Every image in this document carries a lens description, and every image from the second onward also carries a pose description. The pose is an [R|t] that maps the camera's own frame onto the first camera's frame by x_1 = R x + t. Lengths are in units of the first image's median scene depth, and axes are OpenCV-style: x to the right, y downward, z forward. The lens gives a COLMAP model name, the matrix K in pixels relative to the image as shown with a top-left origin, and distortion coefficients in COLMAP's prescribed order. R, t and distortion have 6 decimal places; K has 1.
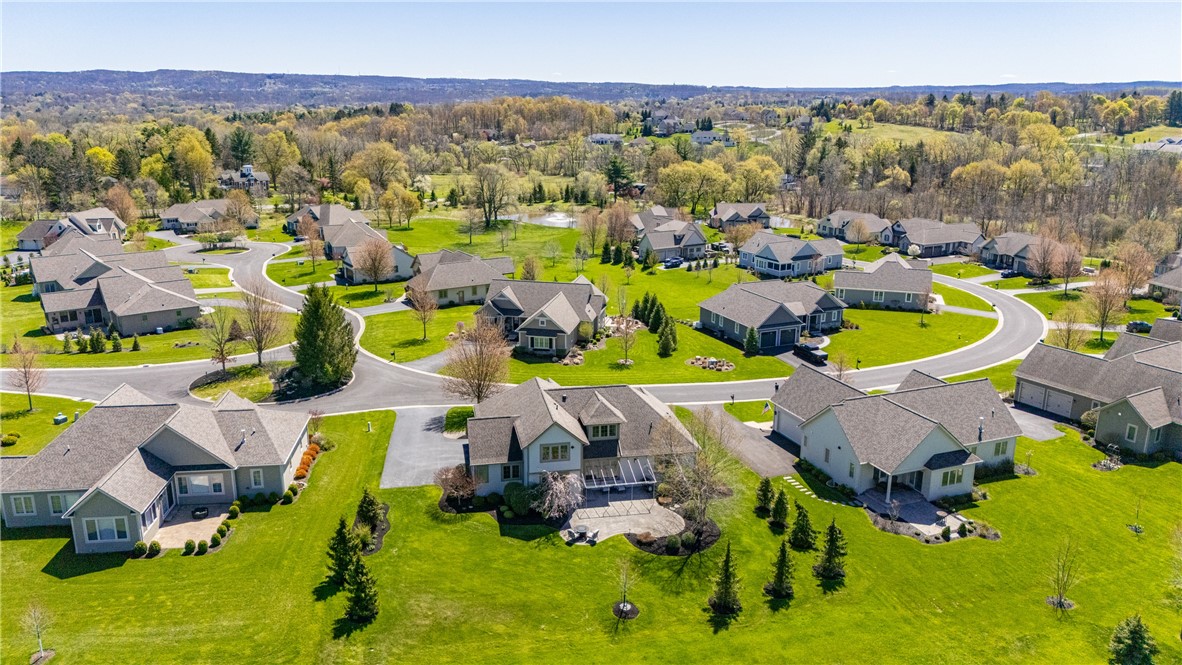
lens RADIAL K [[863.4, 0, 591.0], [0, 863.4, 332.5], [0, 0, 1]] dist [0.110714, -0.136769]
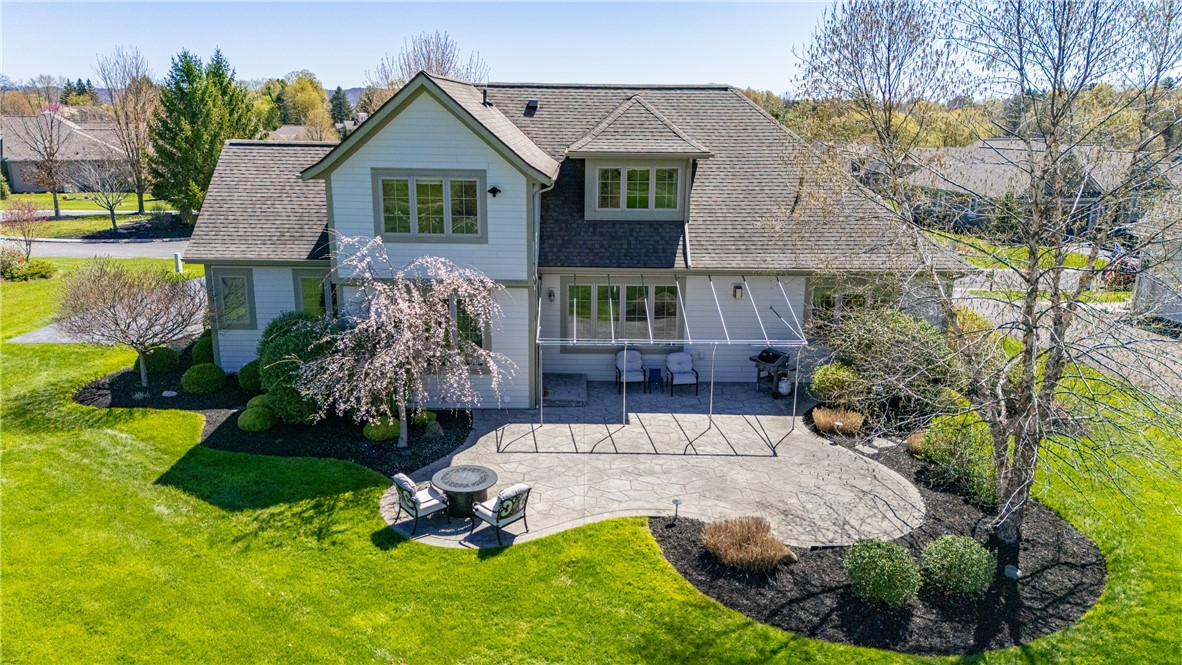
lens RADIAL K [[863.4, 0, 591.0], [0, 863.4, 332.5], [0, 0, 1]] dist [0.110714, -0.136769]
pose [[0.982666, 0.048601, -0.178901, 0.057237], [-0.052368, 0.998493, -0.016393, 0.174471], [0.177835, 0.025478, 0.983730, 0.716682]]
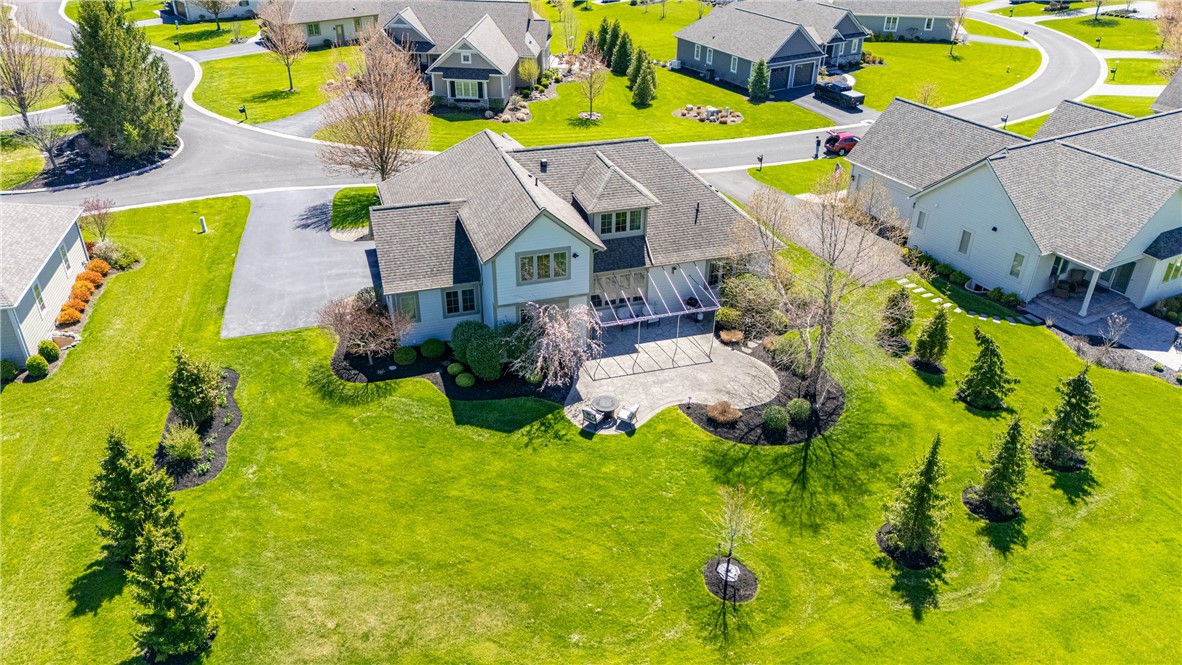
lens RADIAL K [[863.4, 0, 591.0], [0, 863.4, 332.5], [0, 0, 1]] dist [0.110714, -0.136769]
pose [[0.993082, -0.054272, 0.104133, -0.068260], [0.026345, 0.967156, 0.252816, 0.041905], [-0.114433, -0.248324, 0.961894, 0.452167]]
